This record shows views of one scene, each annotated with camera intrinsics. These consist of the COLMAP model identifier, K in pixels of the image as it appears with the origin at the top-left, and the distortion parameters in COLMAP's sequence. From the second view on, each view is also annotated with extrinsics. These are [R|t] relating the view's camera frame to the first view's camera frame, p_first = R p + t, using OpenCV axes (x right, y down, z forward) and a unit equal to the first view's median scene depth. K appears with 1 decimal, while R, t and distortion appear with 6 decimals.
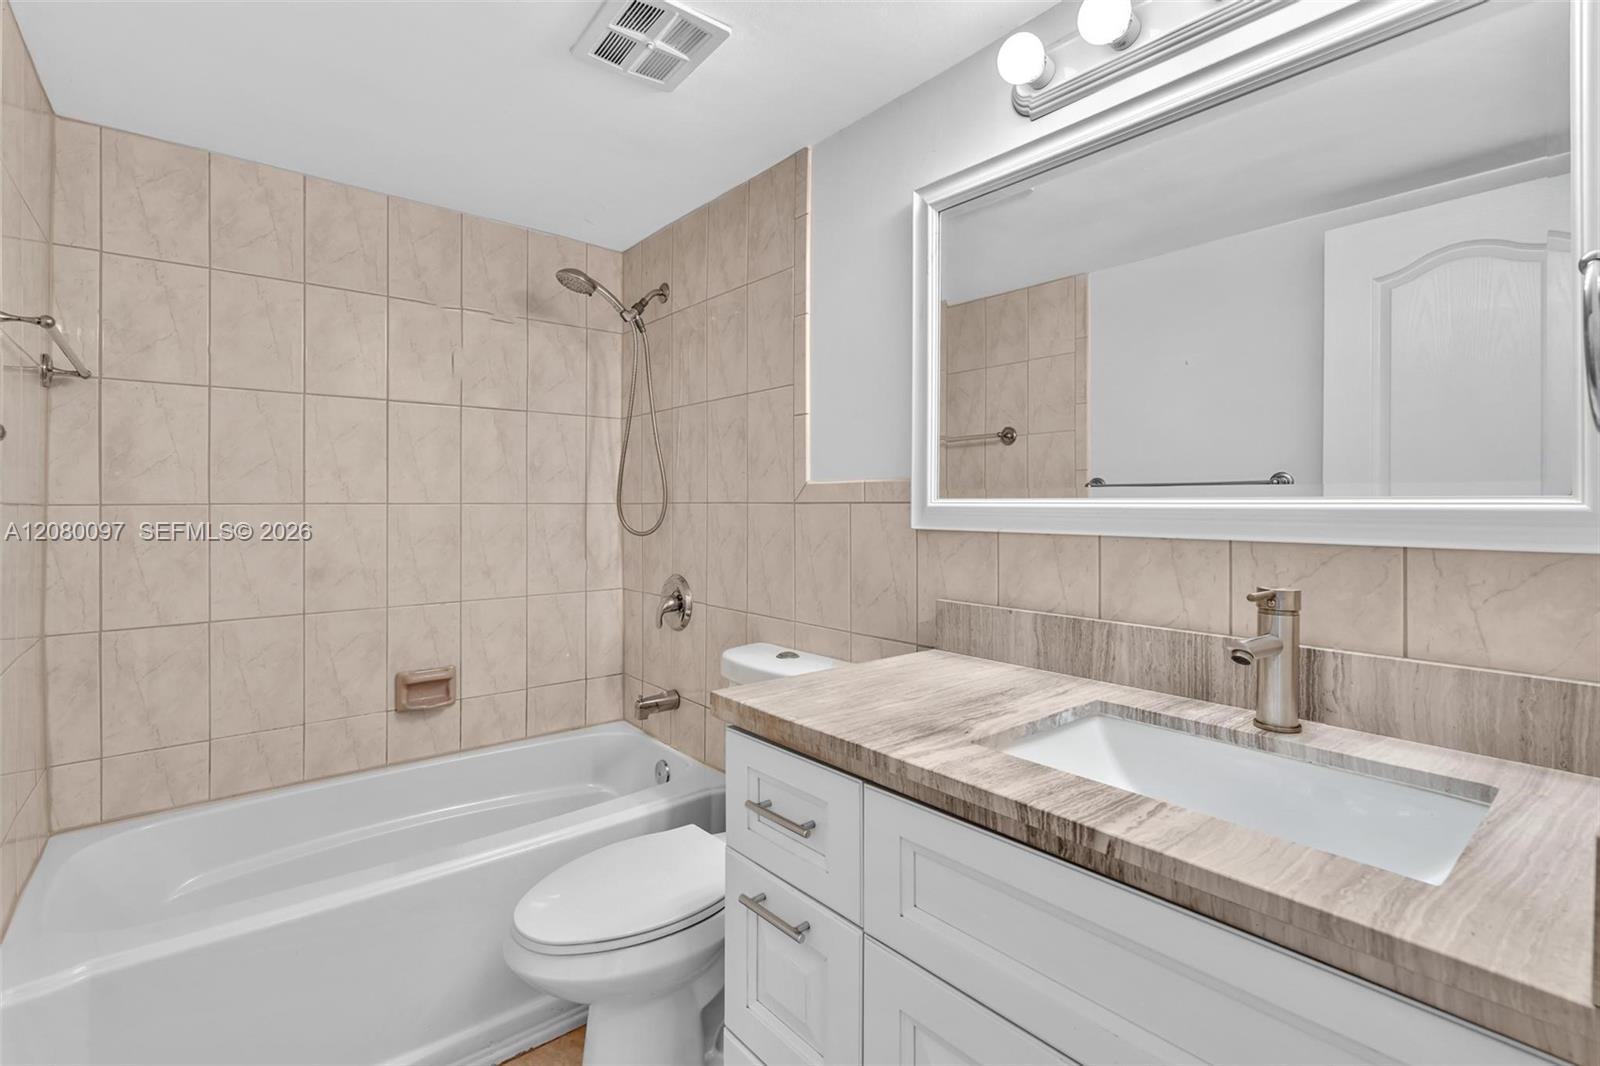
lens RADIAL K [[730.1, 0, 799.3], [0, 730.1, 499.6], [0, 0, 1]] dist [-0.010036, 0.004770]
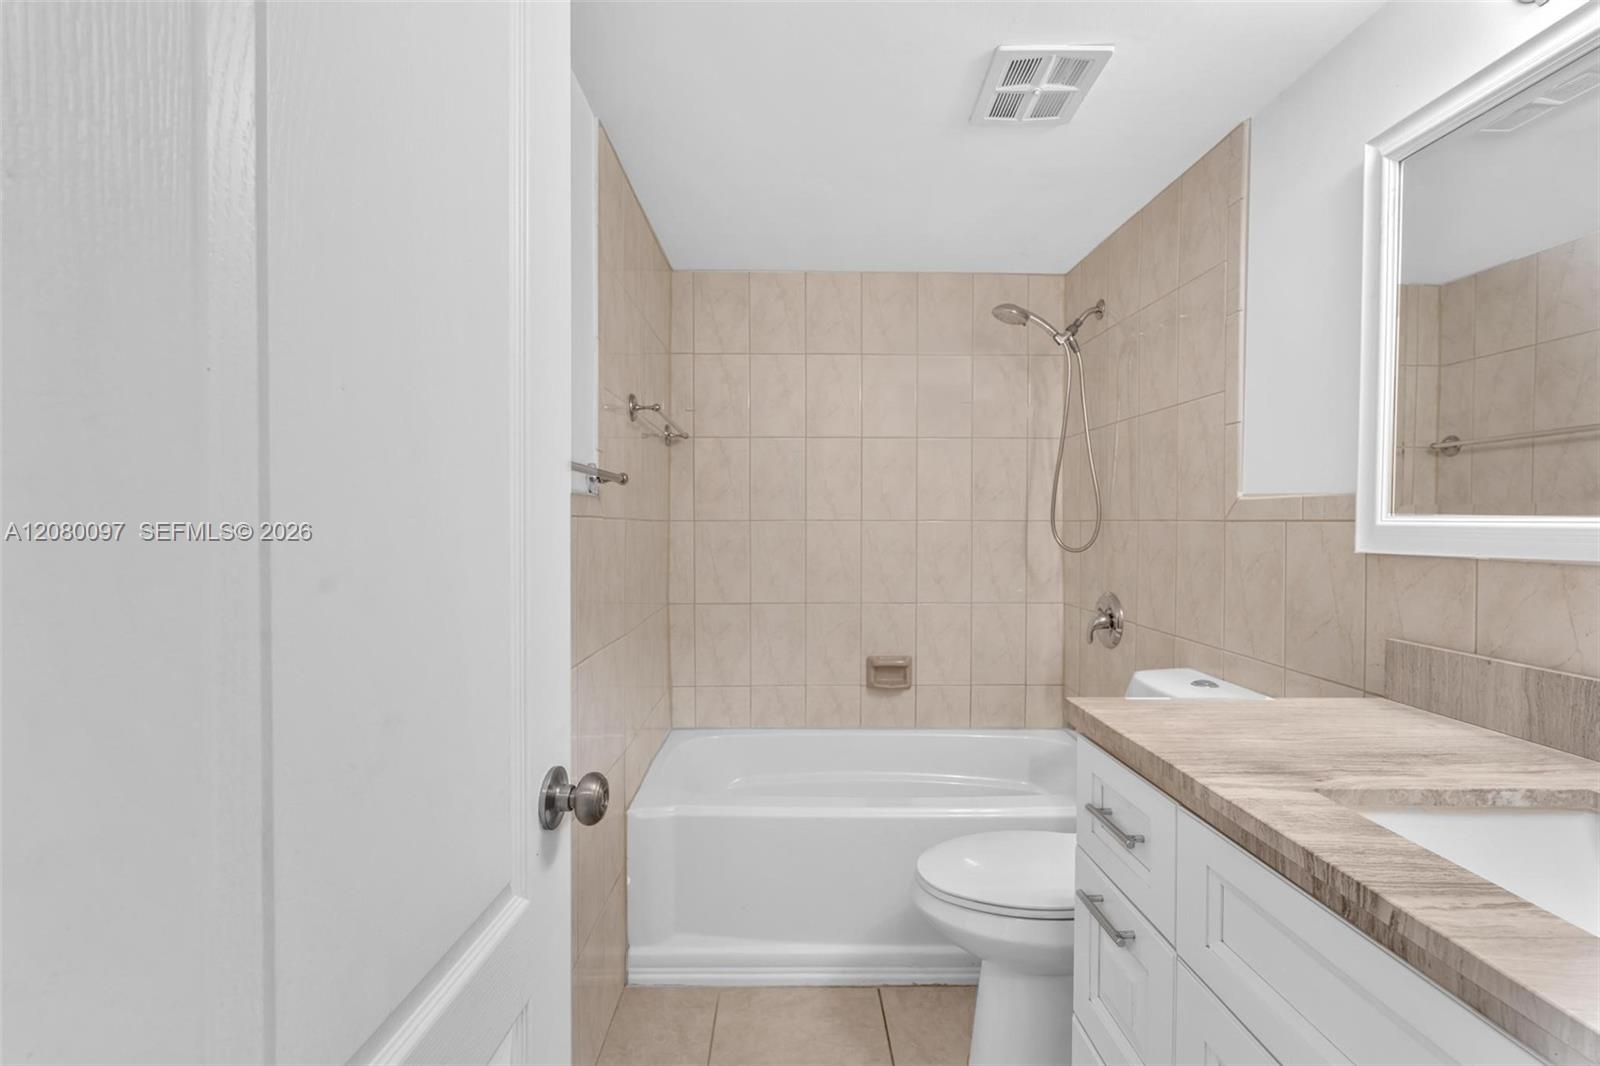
lens RADIAL K [[715.9, 0, 795.2], [0, 715.9, 529.6], [0, 0, 1]] dist [-0.003185, 0.000990]
pose [[0.779267, 0.010134, -0.626610, 0.185266], [0.001562, 0.999835, 0.018113, -0.001683], [0.626690, -0.015094, 0.779122, -0.048898]]
